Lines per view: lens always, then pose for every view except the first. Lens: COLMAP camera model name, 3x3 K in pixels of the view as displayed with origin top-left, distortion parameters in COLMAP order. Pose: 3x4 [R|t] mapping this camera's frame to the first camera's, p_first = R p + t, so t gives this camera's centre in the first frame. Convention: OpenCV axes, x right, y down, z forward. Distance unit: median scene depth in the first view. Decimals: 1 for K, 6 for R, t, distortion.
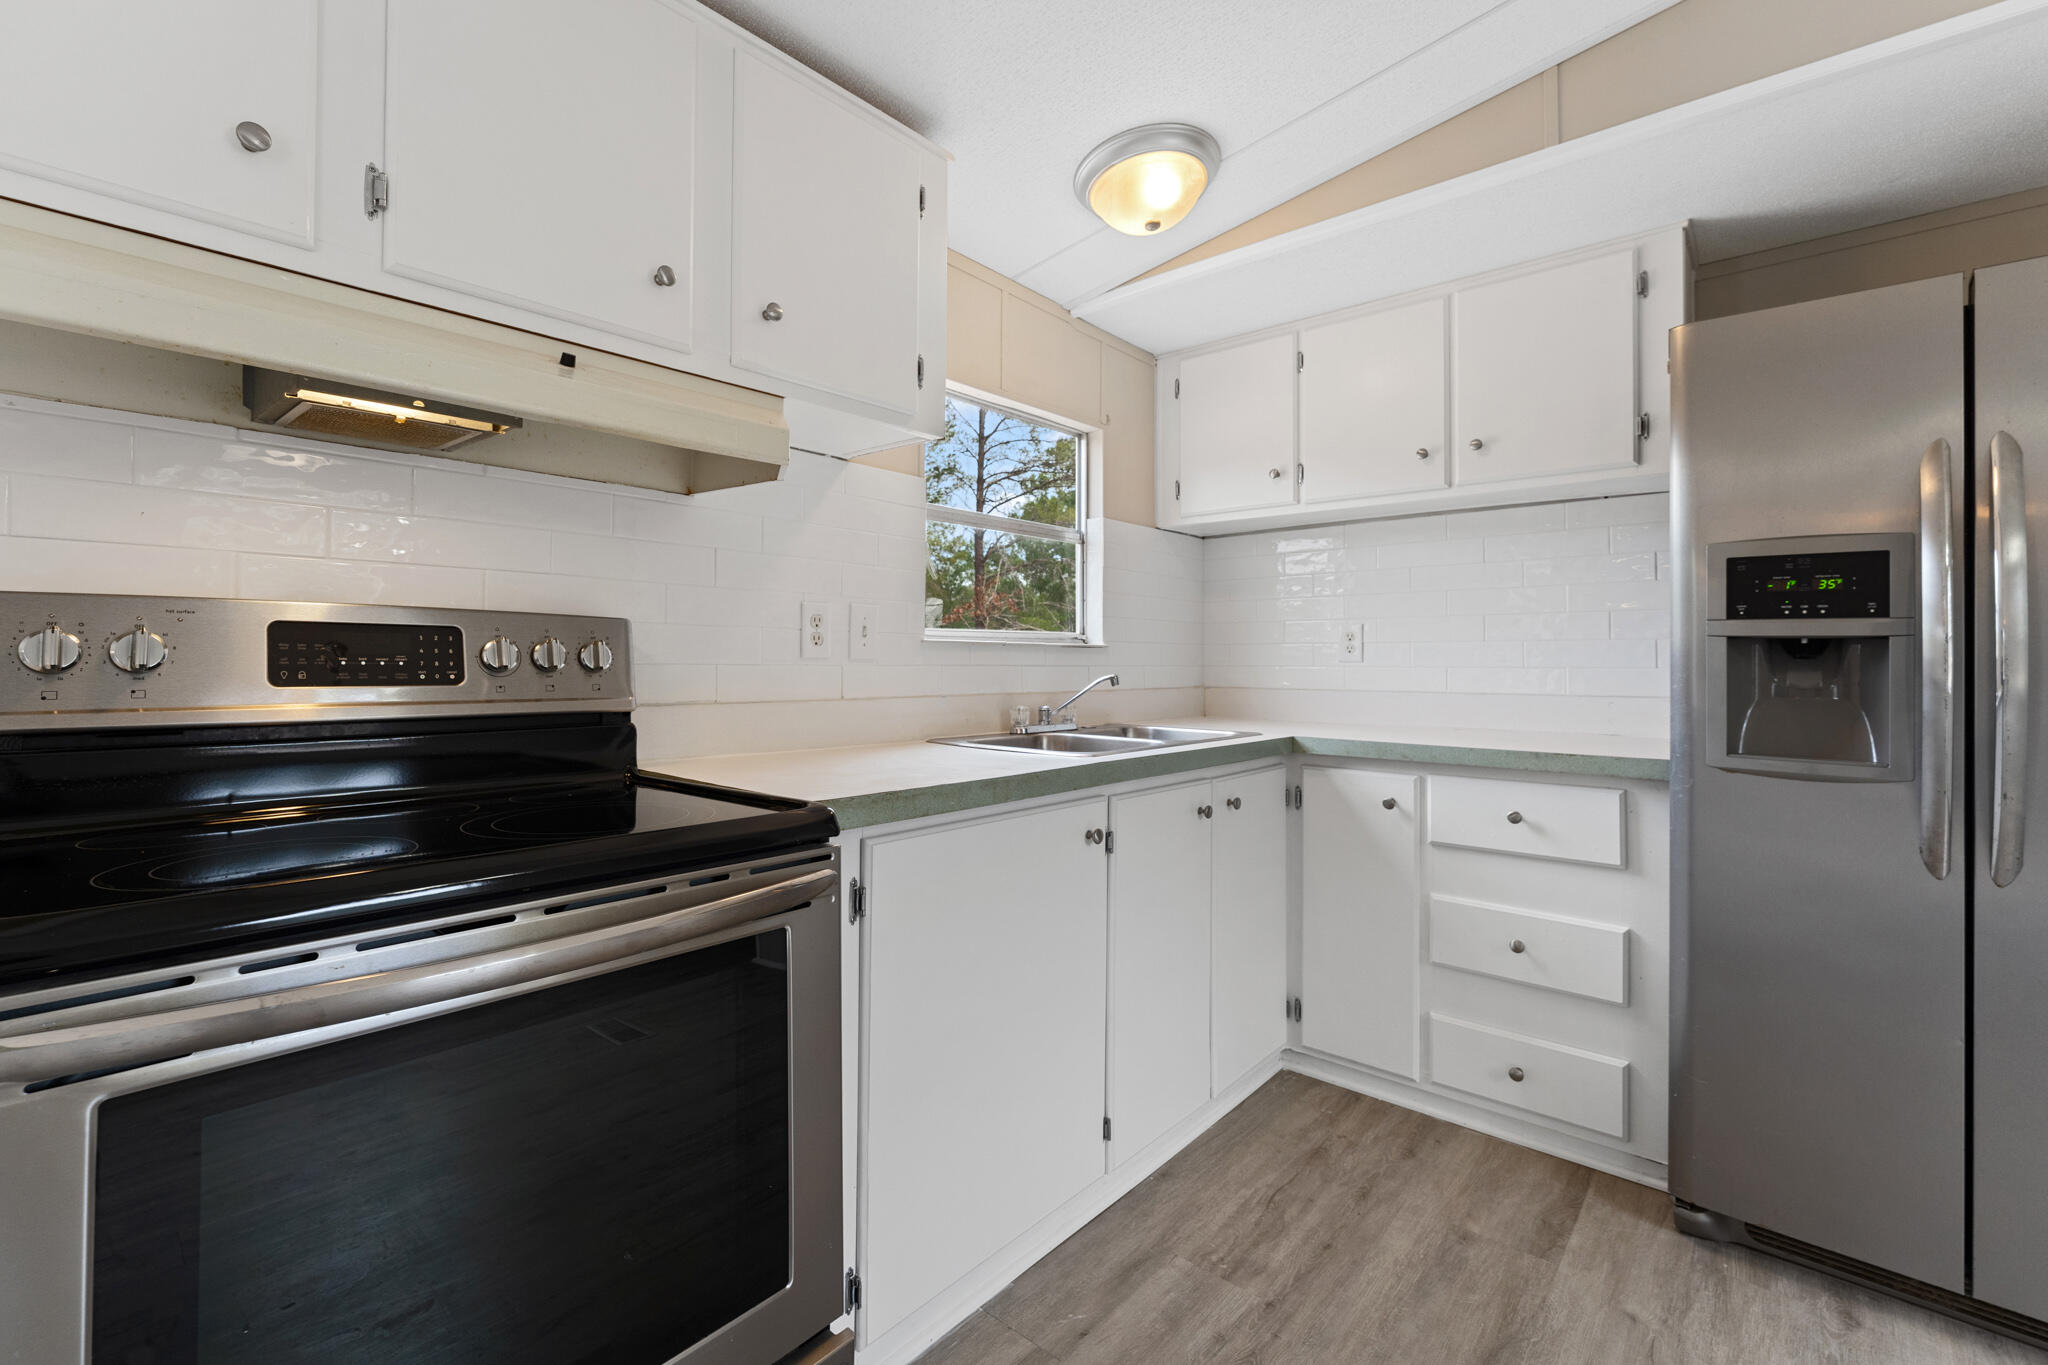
lens RADIAL K [[873.6, 0, 1007.5], [0, 873.6, 641.1], [0, 0, 1]] dist [-0.003670, -0.000664]
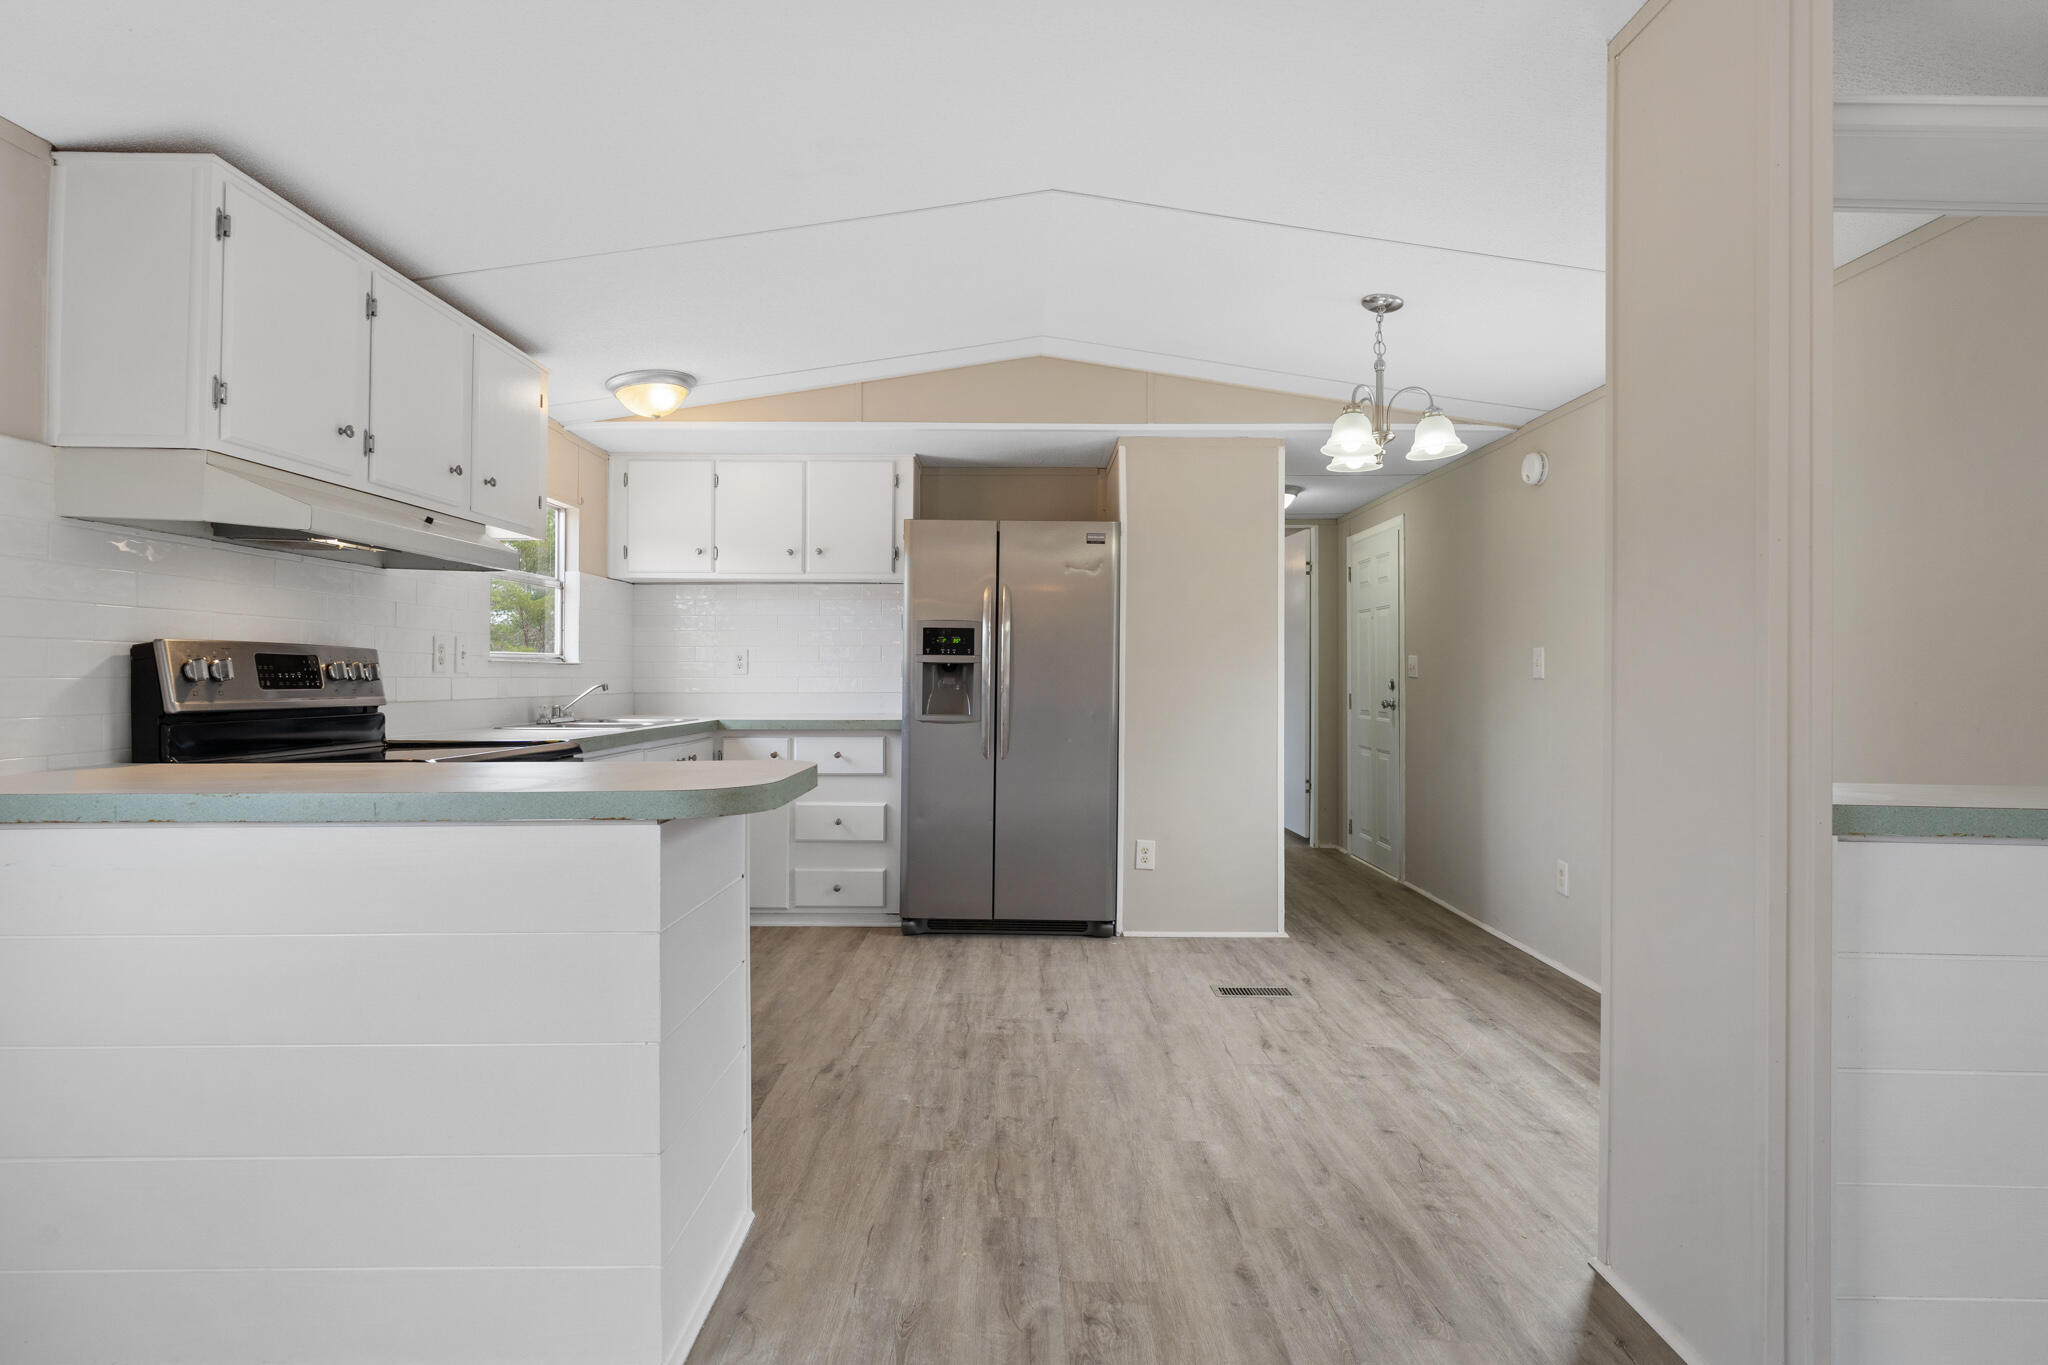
lens RADIAL K [[1032.9, 0, 1028.6], [0, 1032.9, 656.8], [0, 0, 1]] dist [-0.011613, 0.000529]
pose [[0.741564, 0.007458, 0.670840, -0.791670], [-0.011133, 0.999937, 0.001189, -0.026638], [-0.670789, -0.008350, 0.741601, -1.208934]]
